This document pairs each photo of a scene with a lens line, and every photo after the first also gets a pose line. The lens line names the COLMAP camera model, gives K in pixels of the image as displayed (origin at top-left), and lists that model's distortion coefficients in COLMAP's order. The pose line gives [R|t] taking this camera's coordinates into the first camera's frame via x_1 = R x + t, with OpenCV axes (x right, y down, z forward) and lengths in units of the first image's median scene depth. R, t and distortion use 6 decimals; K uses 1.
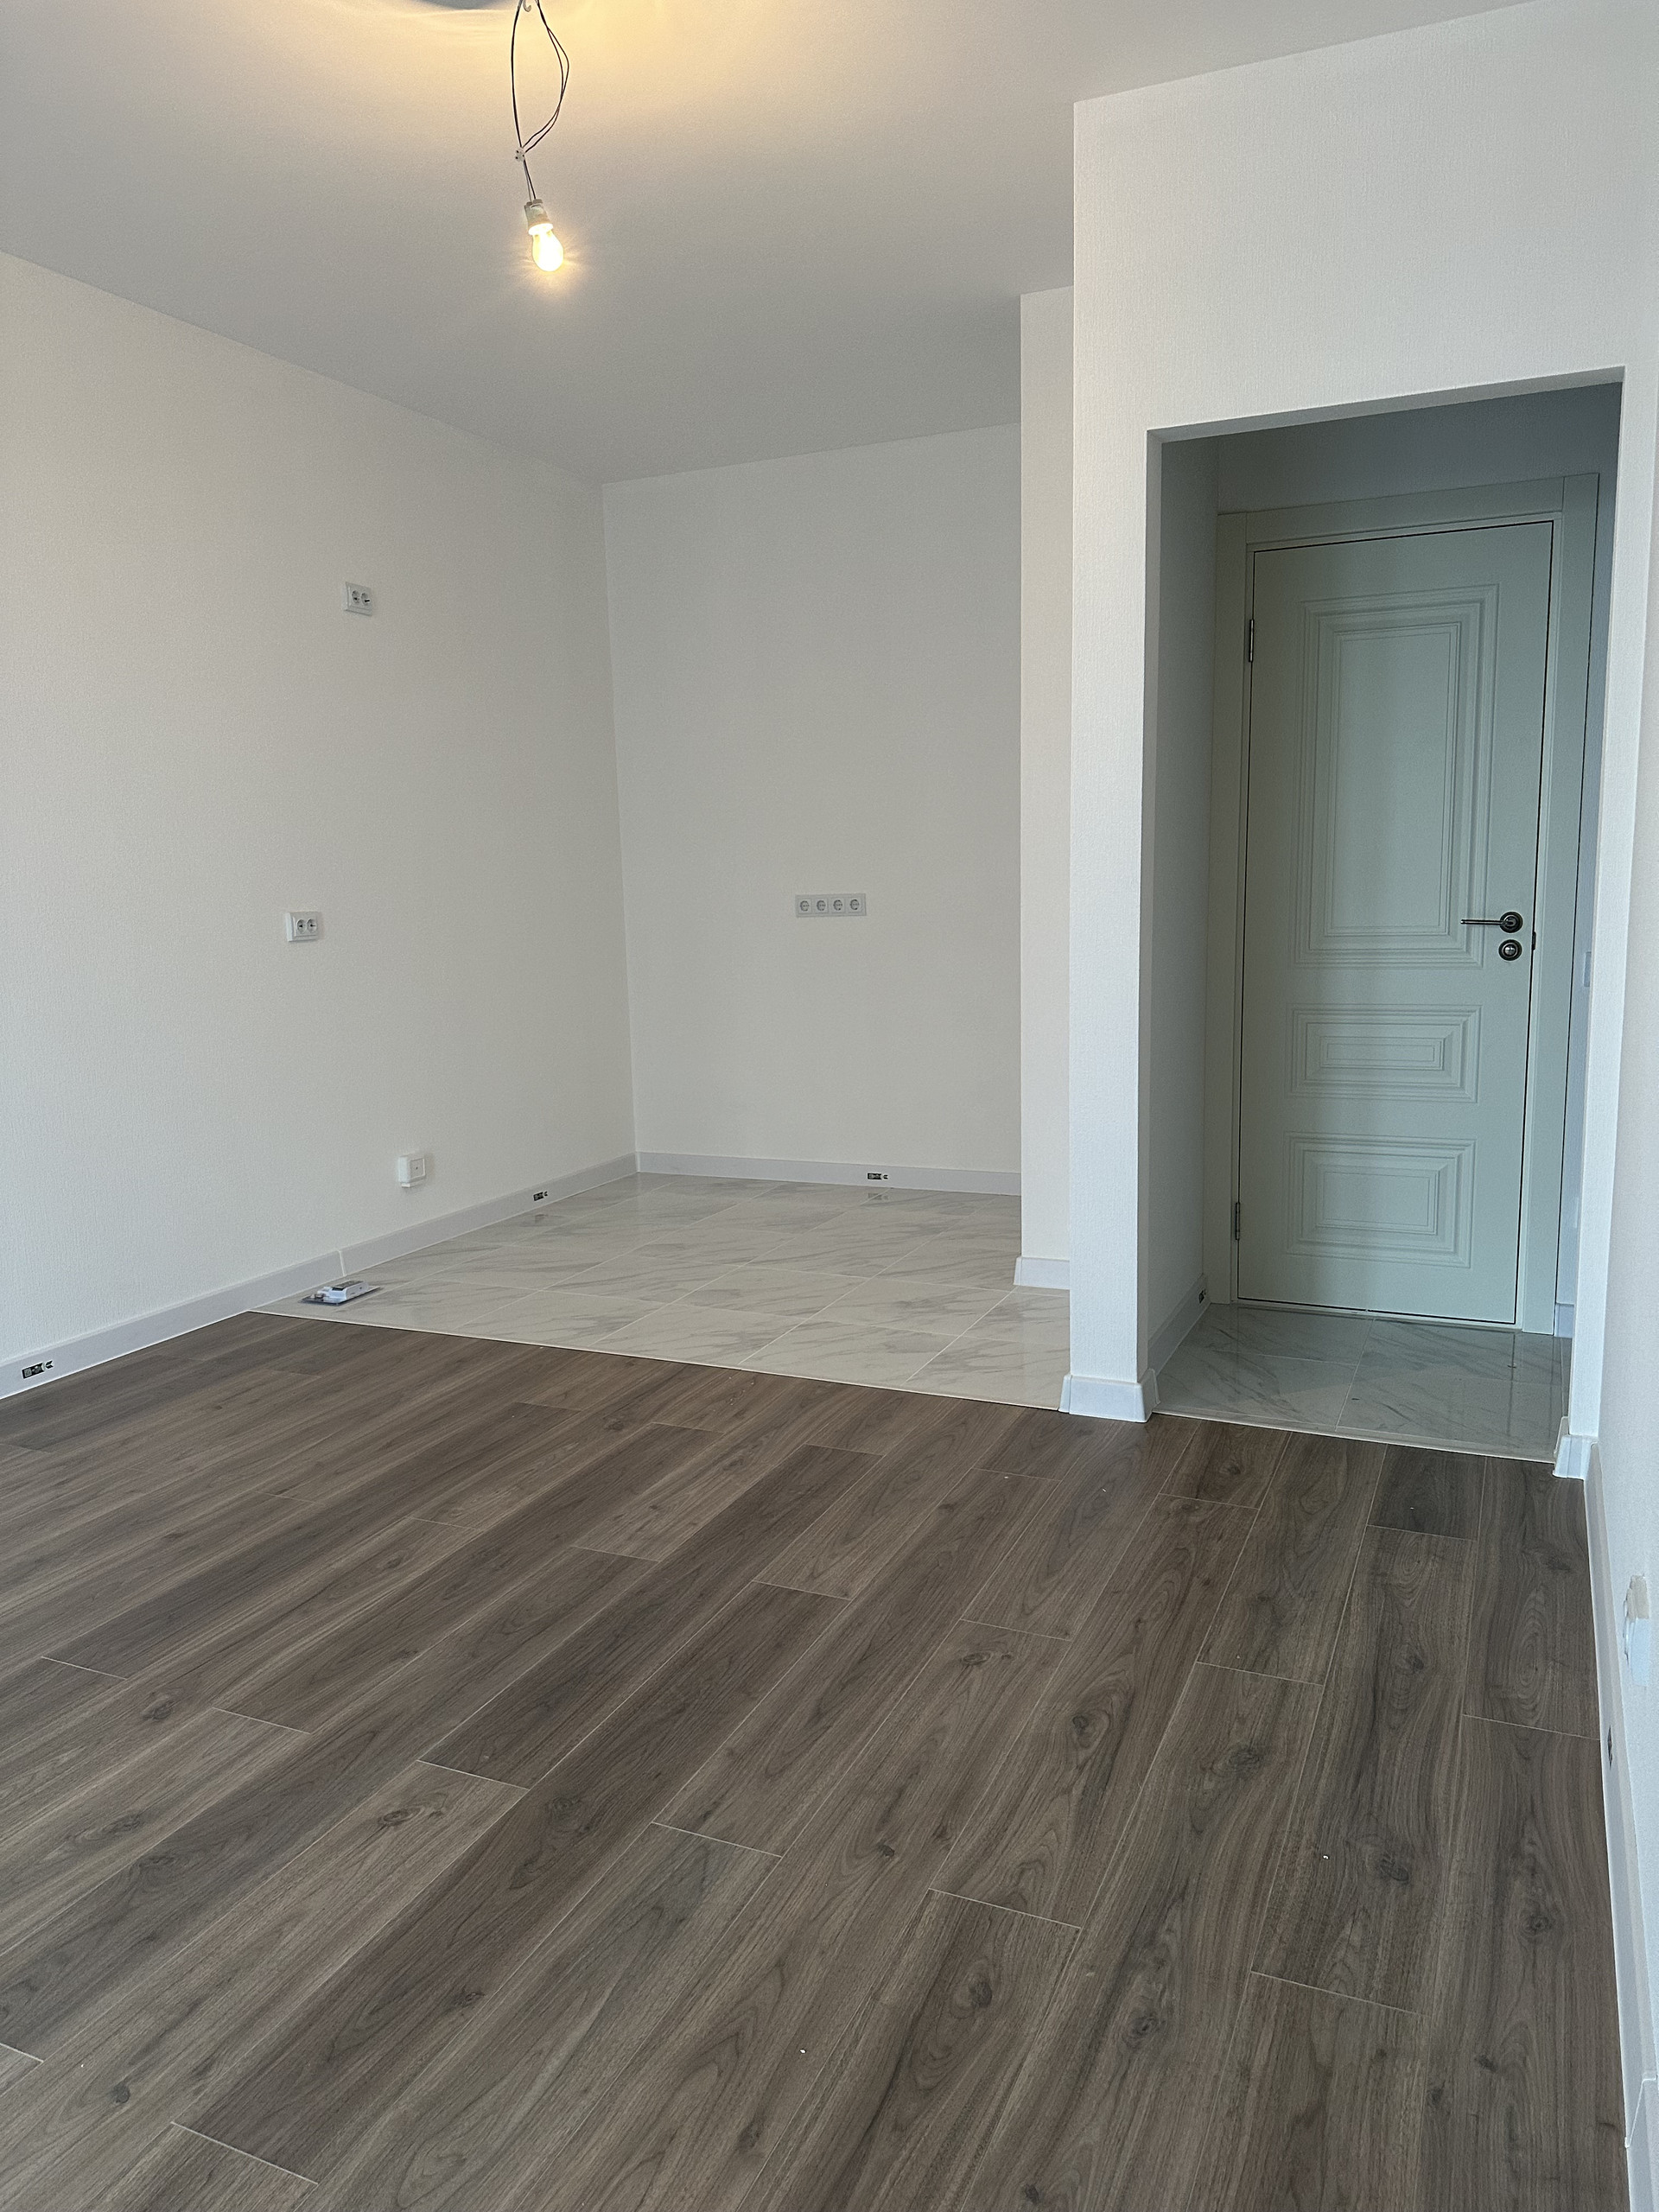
lens RADIAL K [[1552.9, 0, 853.1], [0, 1552.9, 1114.8], [0, 0, 1]] dist [0.053078, -0.067679]
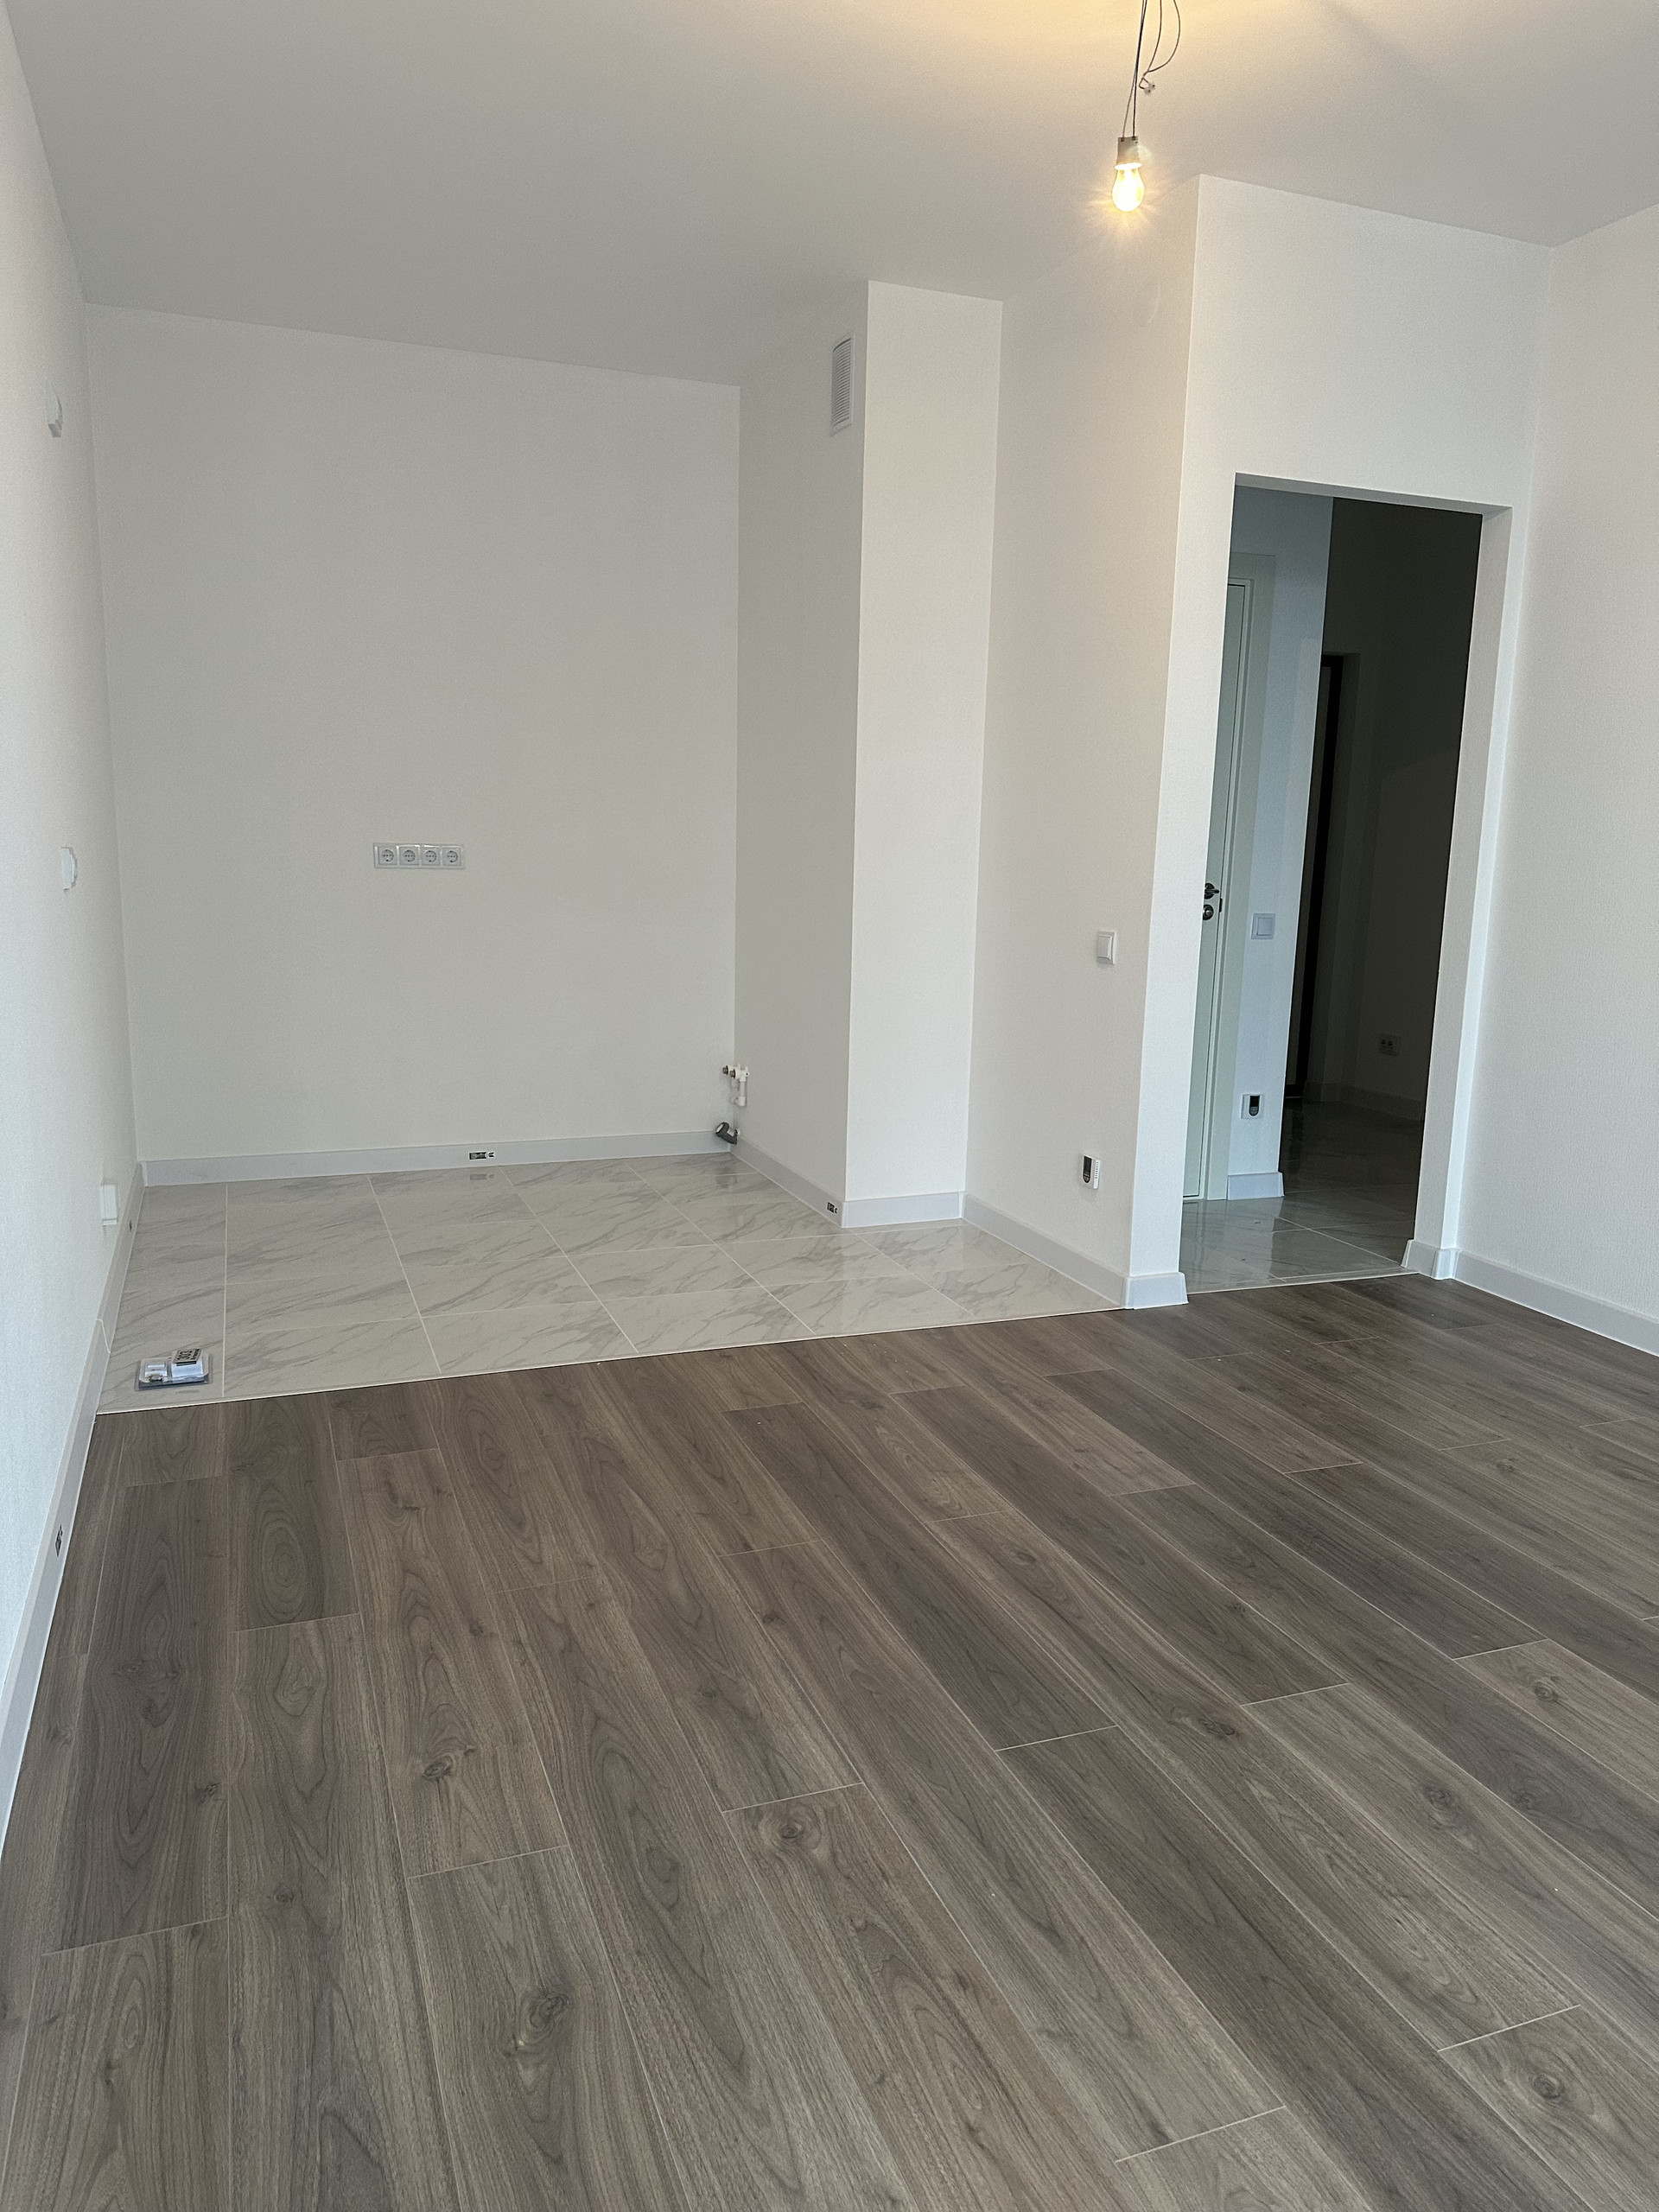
lens RADIAL K [[1552.9, 0, 842.6], [0, 1552.9, 1091.9], [0, 0, 1]] dist [0.053078, -0.067679]
pose [[0.697379, -0.074147, 0.712857, -0.847477], [0.071132, 0.996884, 0.034101, -0.024049], [-0.713164, 0.026925, 0.700480, 0.354166]]
